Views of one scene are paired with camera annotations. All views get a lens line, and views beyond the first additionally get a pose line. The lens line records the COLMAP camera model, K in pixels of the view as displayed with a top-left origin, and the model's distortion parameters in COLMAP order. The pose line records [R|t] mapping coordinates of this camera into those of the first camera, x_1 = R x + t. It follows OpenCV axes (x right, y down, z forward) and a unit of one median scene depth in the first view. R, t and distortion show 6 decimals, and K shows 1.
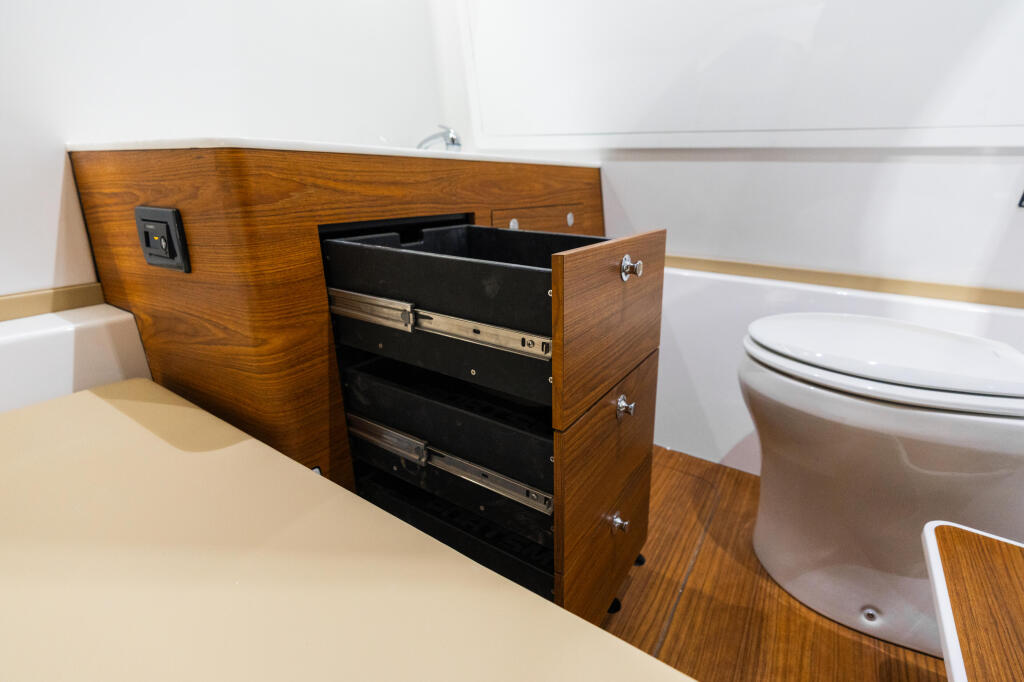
lens RADIAL K [[480.7, 0, 513.3], [0, 480.7, 340.1], [0, 0, 1]] dist [-0.011366, 0.003948]
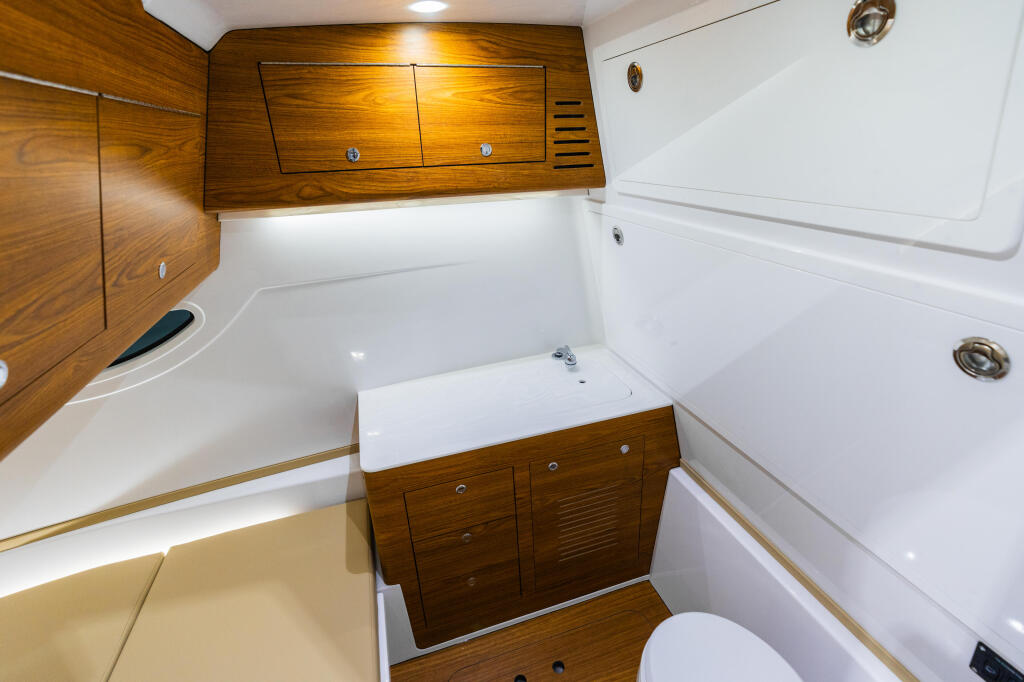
lens RADIAL K [[459.0, 0, 512.5], [0, 459.0, 340.1], [0, 0, 1]] dist [-0.010458, 0.001449]
pose [[0.778896, 0.205155, -0.592648, 0.821397], [-0.156150, 0.978662, 0.133558, -0.966782], [0.607403, -0.011486, 0.794311, -0.278626]]
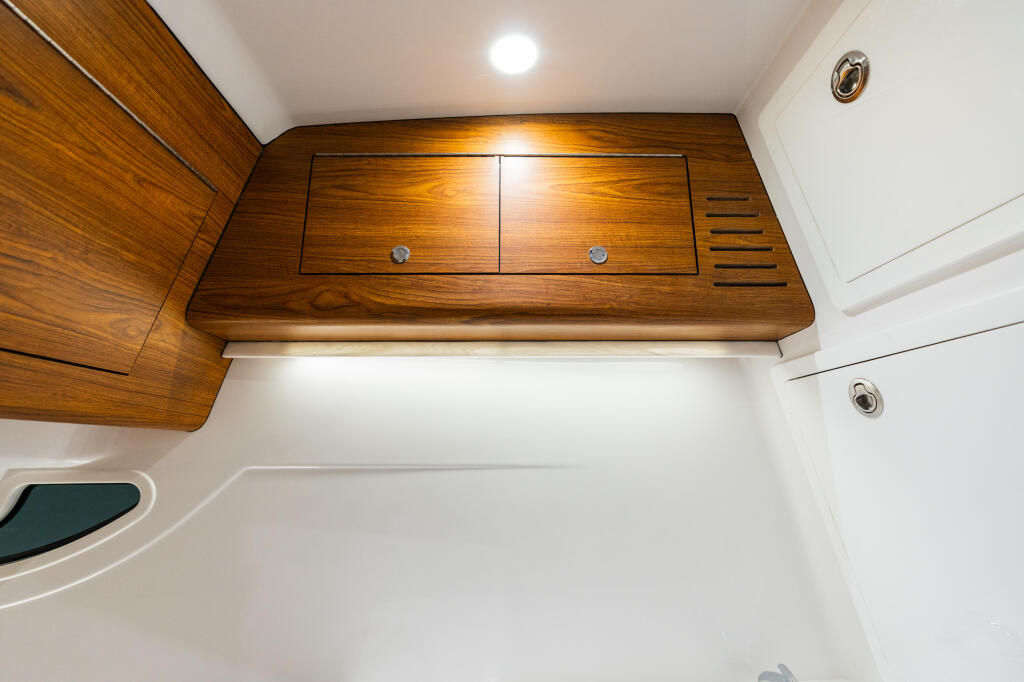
lens RADIAL K [[466.9, 0, 514.1], [0, 466.9, 341.6], [0, 0, 1]] dist [-0.003625, 0.001484]
pose [[0.557331, -0.216849, -0.801473, 0.385426], [-0.251843, 0.875666, -0.412049, -0.746269], [0.791175, 0.431493, 0.433424, 0.385717]]
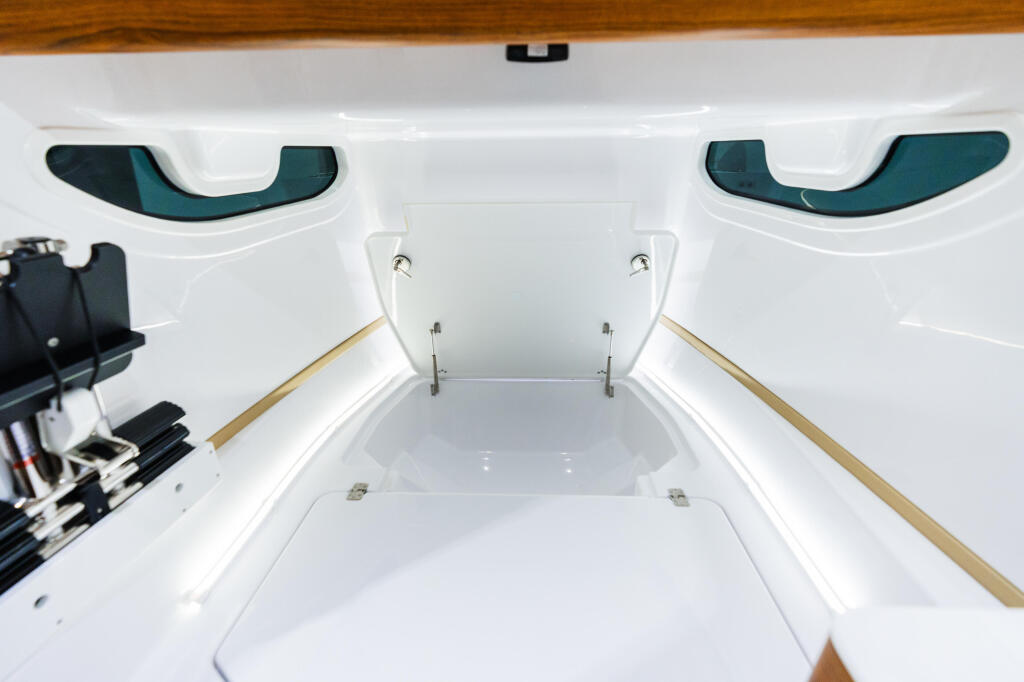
lens RADIAL K [[459.0, 0, 512.5], [0, 459.0, 340.1], [0, 0, 1]] dist [-0.010458, 0.001449]
pose [[-0.857446, 0.182437, -0.481147, 0.093751], [-0.173625, 0.777632, 0.604271, -0.725211], [0.484397, 0.601669, -0.635102, 0.592766]]
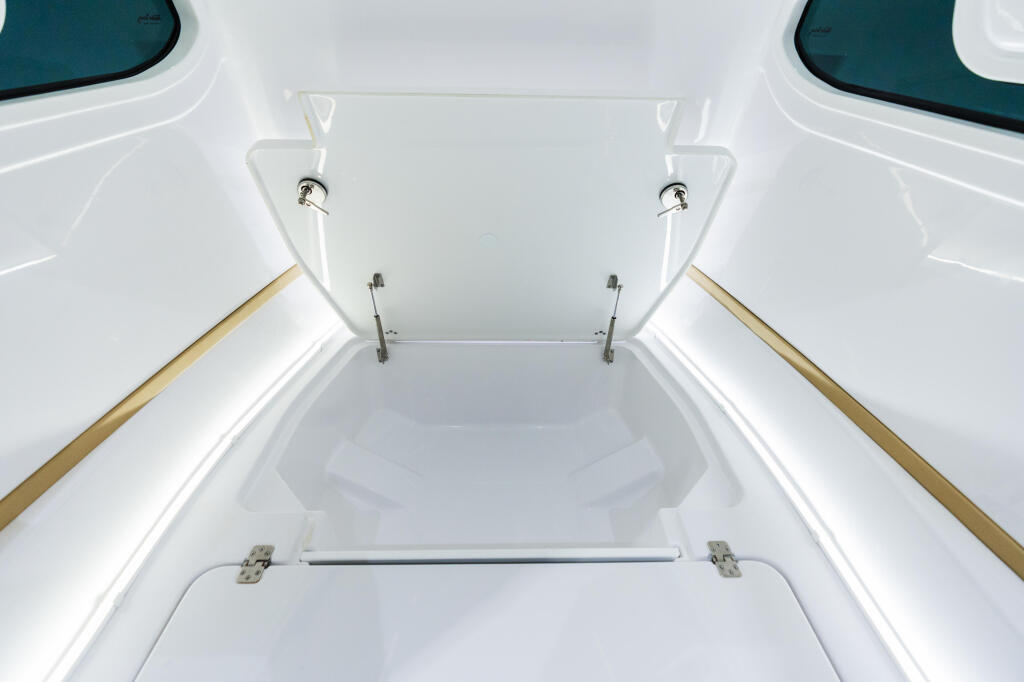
lens RADIAL K [[466.9, 0, 514.1], [0, 466.9, 341.6], [0, 0, 1]] dist [-0.003625, 0.001484]
pose [[-0.823871, 0.289263, -0.487405, -0.207615], [-0.217703, 0.632484, 0.743350, -0.534454], [0.523299, 0.718534, -0.458112, 0.112269]]
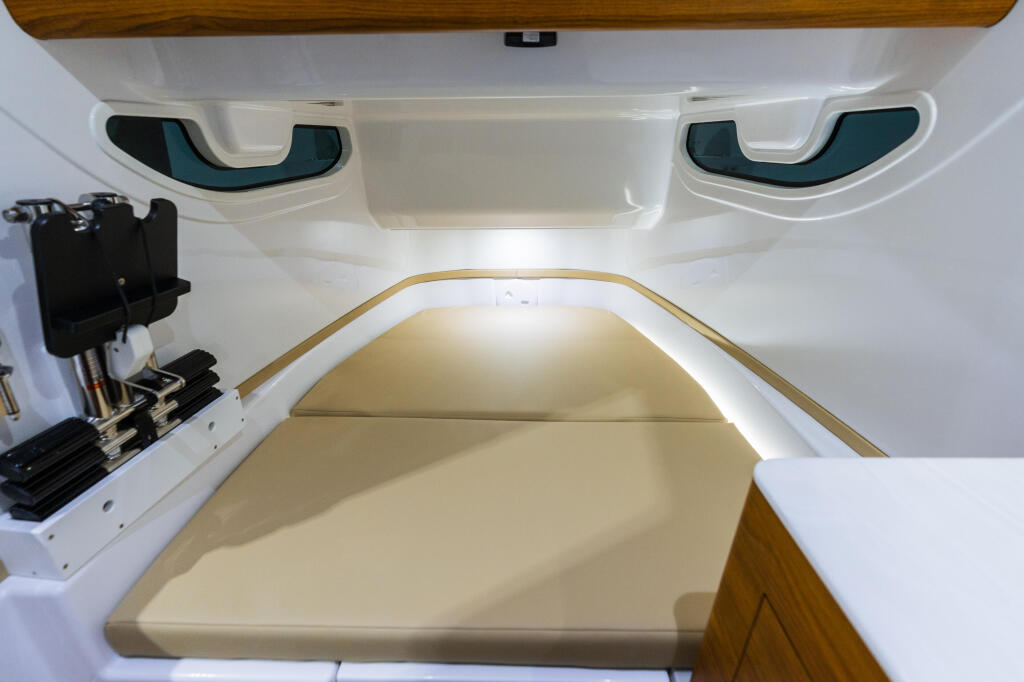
lens RADIAL K [[472.7, 0, 514.0], [0, 472.7, 337.7], [0, 0, 1]] dist [-0.008582, 0.000729]
pose [[-0.846751, 0.186949, -0.498059, 0.210605], [-0.182145, 0.777754, 0.601599, -0.740699], [0.499836, 0.600124, -0.624512, 0.766015]]
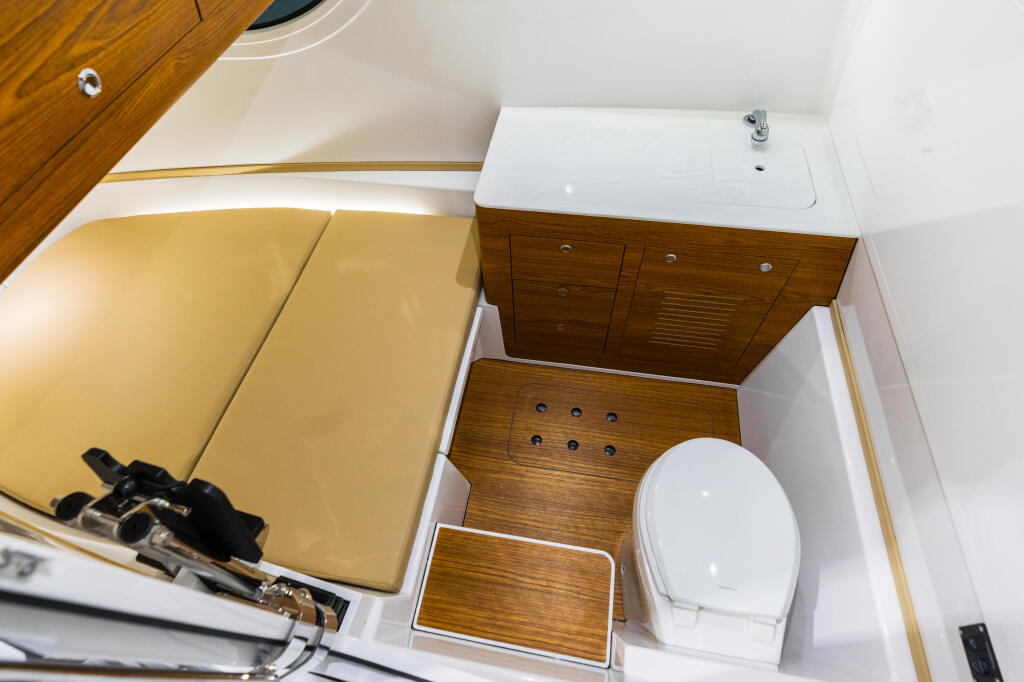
lens RADIAL K [[480.7, 0, 513.3], [0, 480.7, 340.1], [0, 0, 1]] dist [-0.011366, 0.003948]
pose [[0.402083, 0.745477, -0.531595, 0.866588], [-0.249815, 0.647888, 0.719606, -1.149104], [0.880864, -0.156541, 0.446736, -0.047958]]
